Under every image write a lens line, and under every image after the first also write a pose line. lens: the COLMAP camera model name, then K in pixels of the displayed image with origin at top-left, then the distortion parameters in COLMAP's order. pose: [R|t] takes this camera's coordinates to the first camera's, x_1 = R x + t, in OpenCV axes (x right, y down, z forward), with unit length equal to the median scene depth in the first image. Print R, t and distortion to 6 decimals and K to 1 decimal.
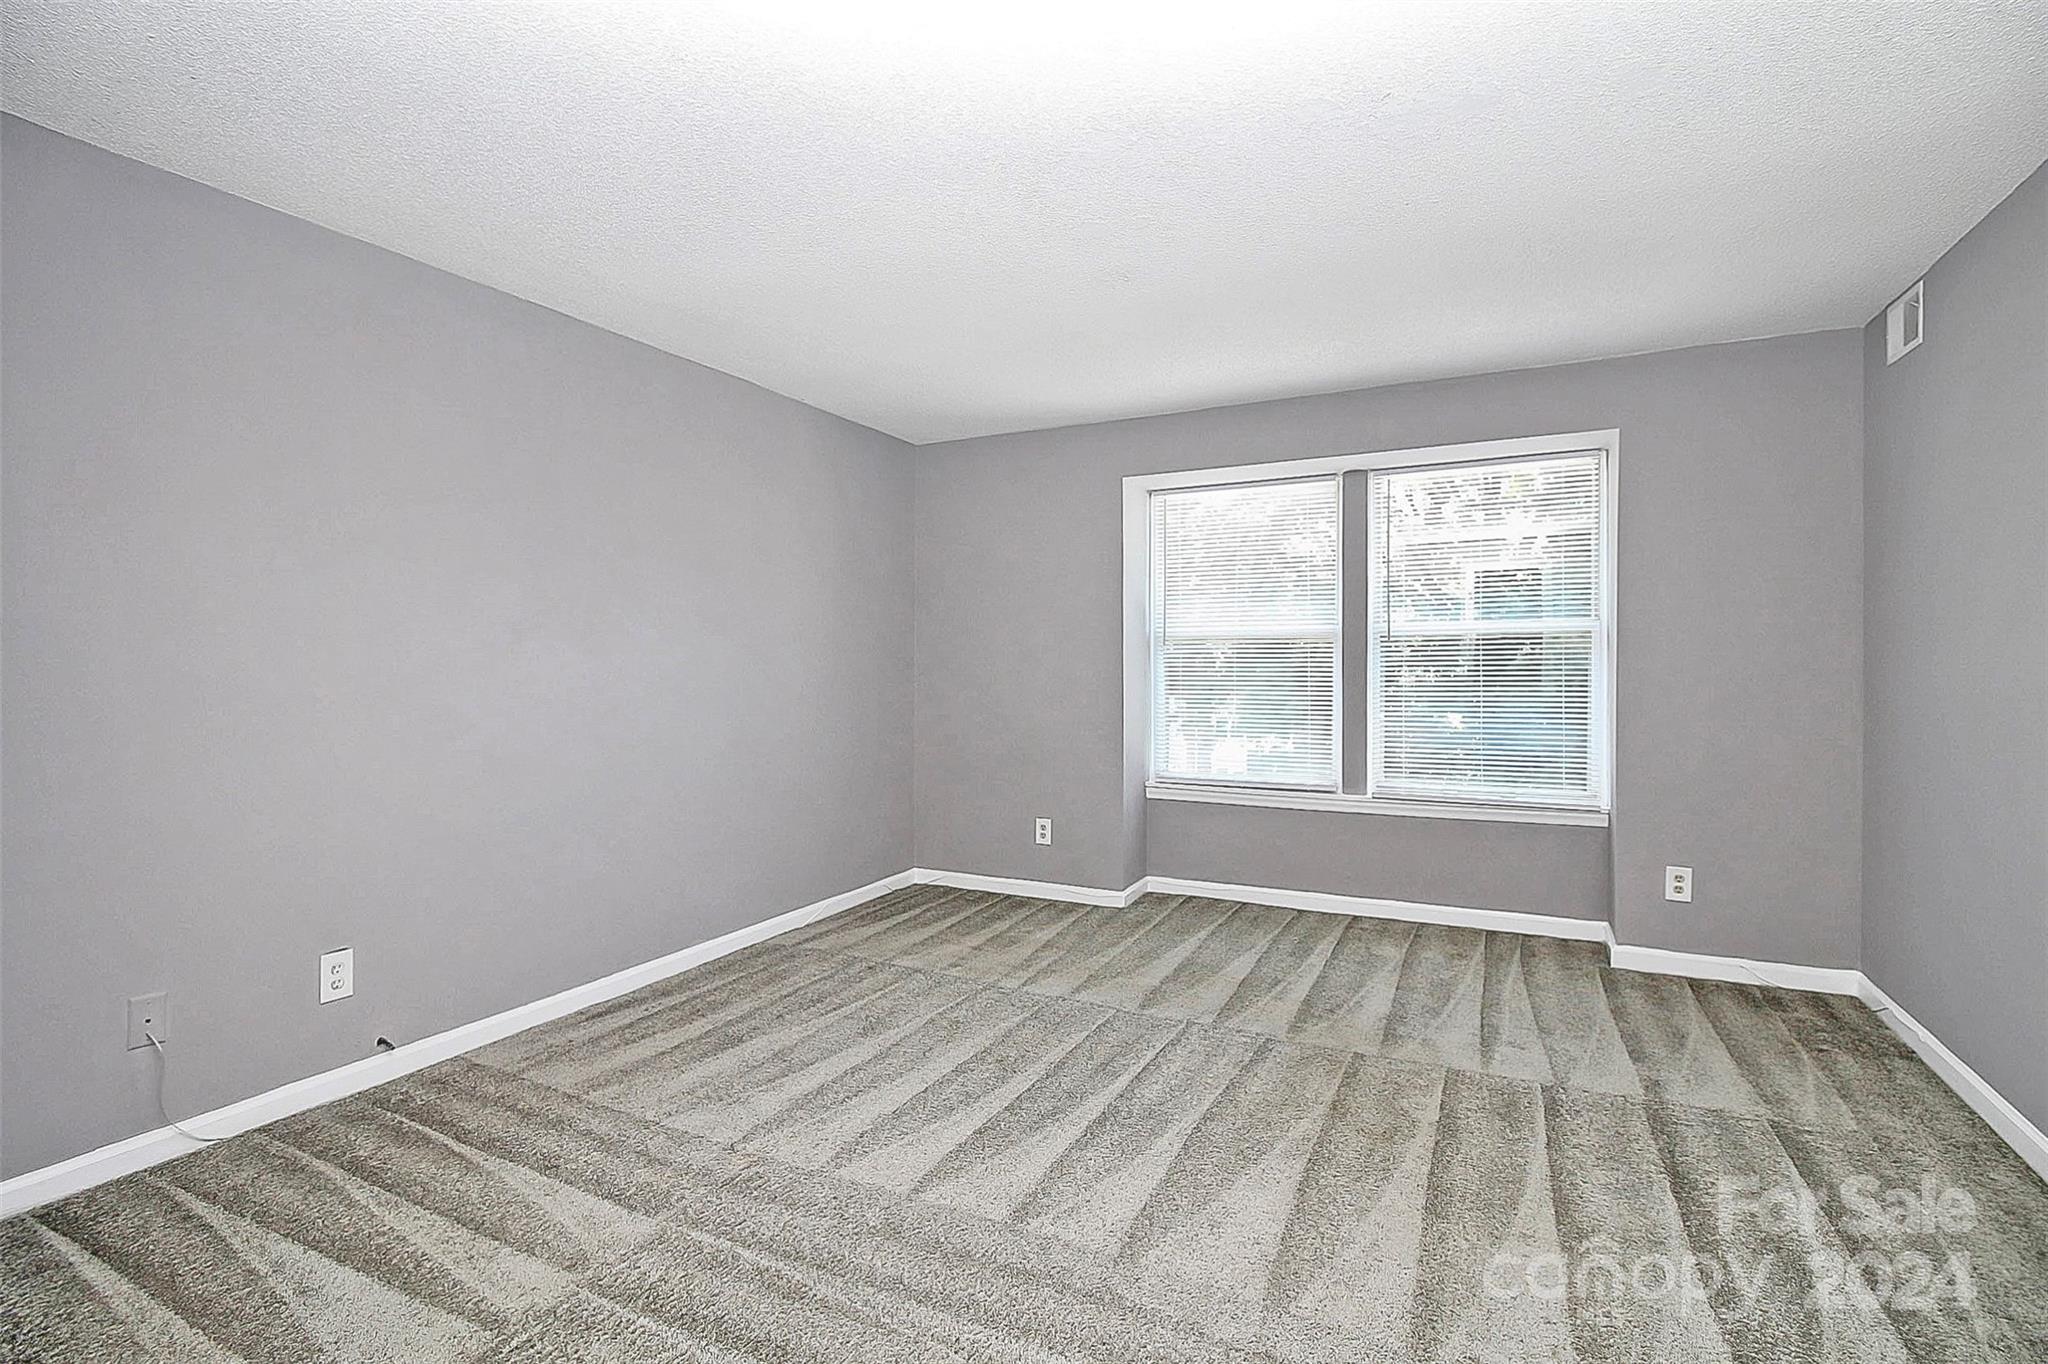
lens RADIAL K [[960.6, 0, 1009.9], [0, 960.6, 659.5], [0, 0, 1]] dist [0.001384, -0.012610]
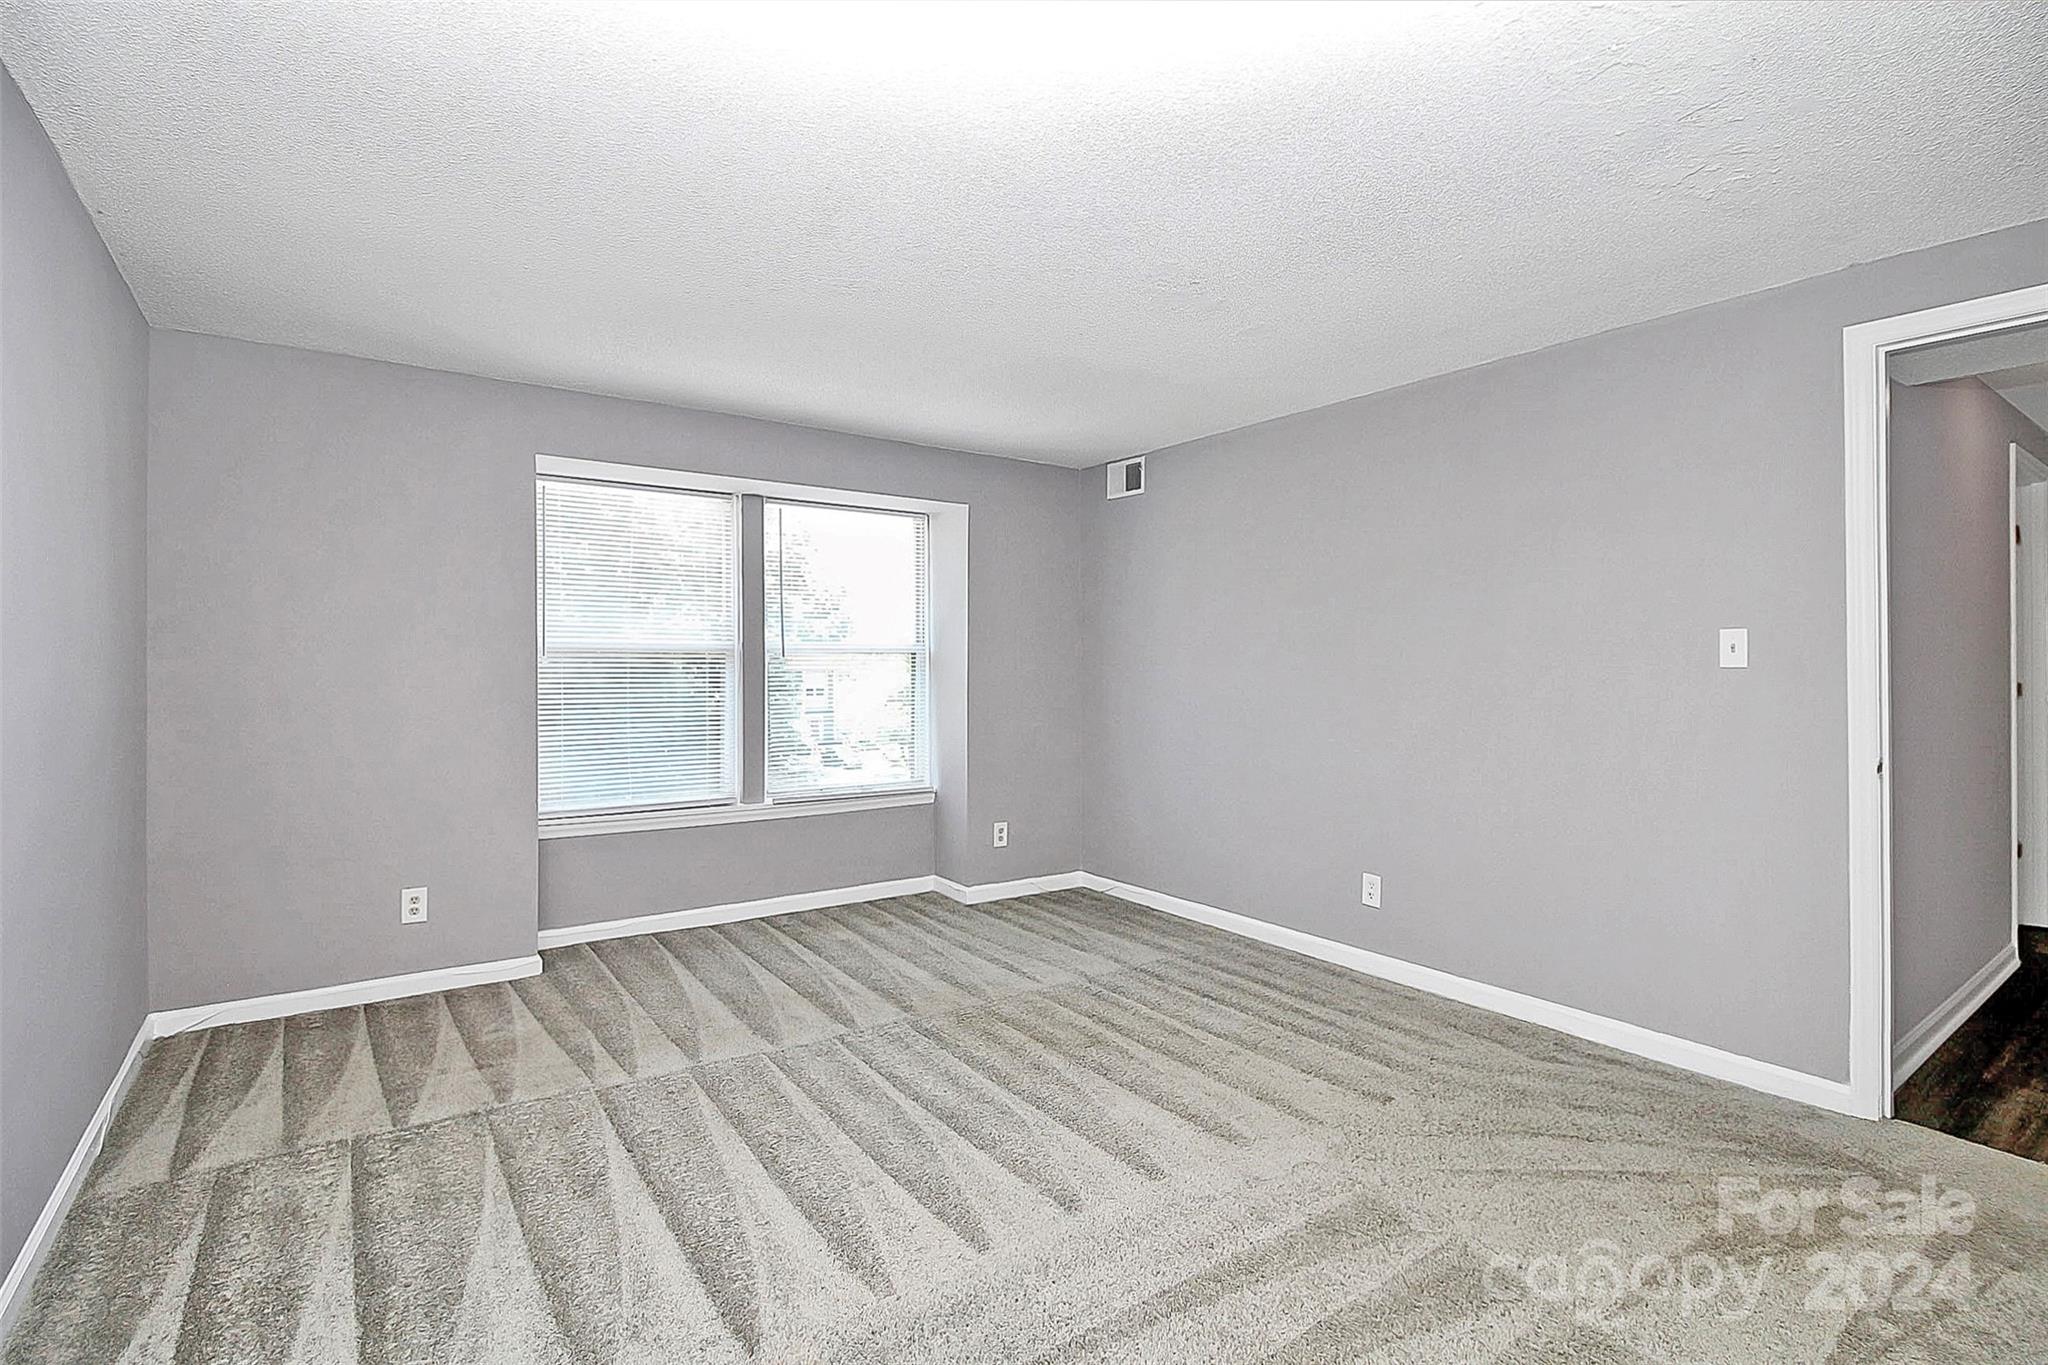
lens RADIAL K [[956.5, 0, 1017.3], [0, 956.5, 666.9], [0, 0, 1]] dist [0.014477, -0.020072]
pose [[0.459697, 0.009890, 0.888021, -0.530583], [-0.006506, 0.999949, -0.007768, -0.002648], [-0.888052, -0.002207, 0.459738, 0.316374]]
